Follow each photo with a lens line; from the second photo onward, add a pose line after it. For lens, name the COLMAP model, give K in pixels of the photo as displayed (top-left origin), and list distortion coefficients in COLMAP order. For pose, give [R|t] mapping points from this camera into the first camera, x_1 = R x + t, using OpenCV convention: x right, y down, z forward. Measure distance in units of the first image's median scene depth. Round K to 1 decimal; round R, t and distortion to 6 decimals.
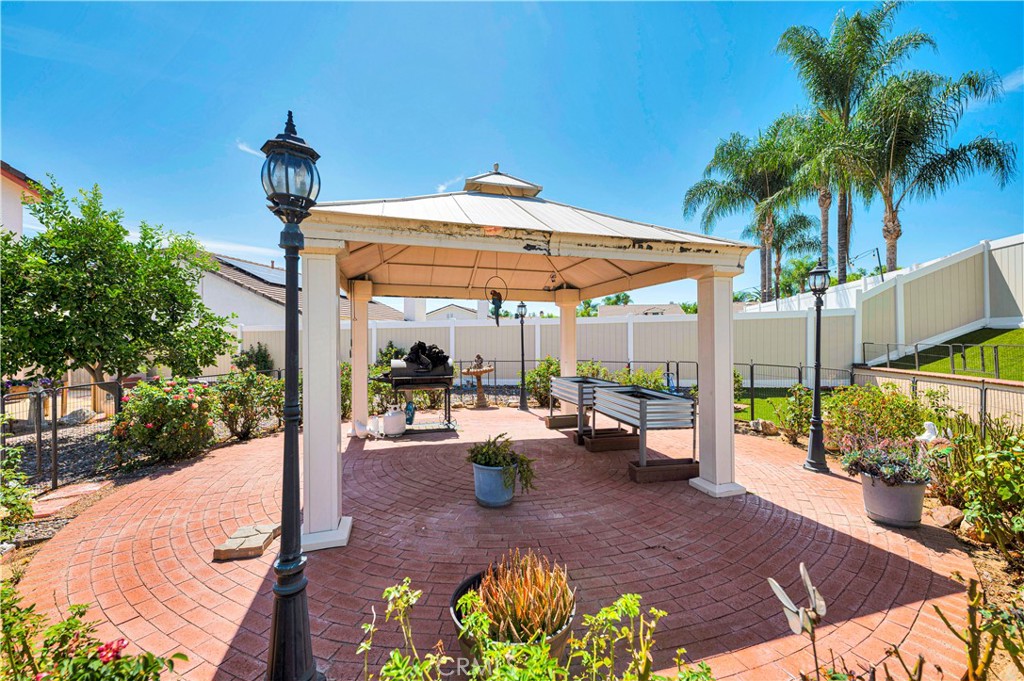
lens RADIAL K [[408.3, 0, 515.5], [0, 408.3, 343.2], [0, 0, 1]] dist [0.016025, -0.011544]
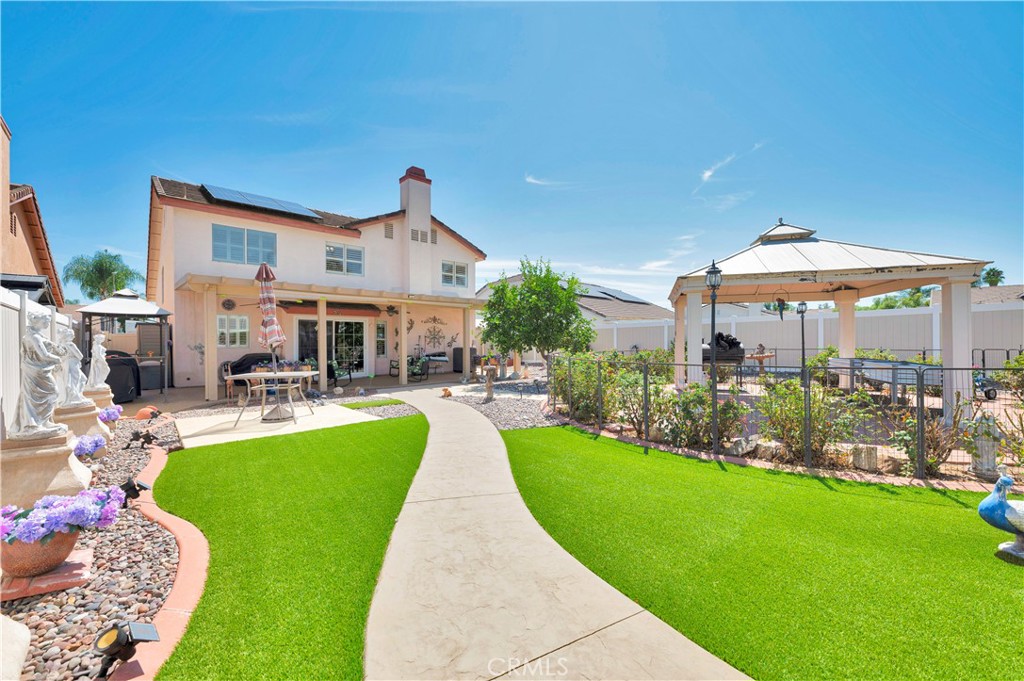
lens RADIAL K [[408.3, 0, 515.5], [0, 408.3, 343.2], [0, 0, 1]] dist [0.016025, -0.011544]
pose [[0.822023, 0.007184, -0.569409, 0.011779], [-0.003373, 0.999964, 0.007746, 0.027052], [0.569445, -0.004446, 0.822018, -0.663654]]
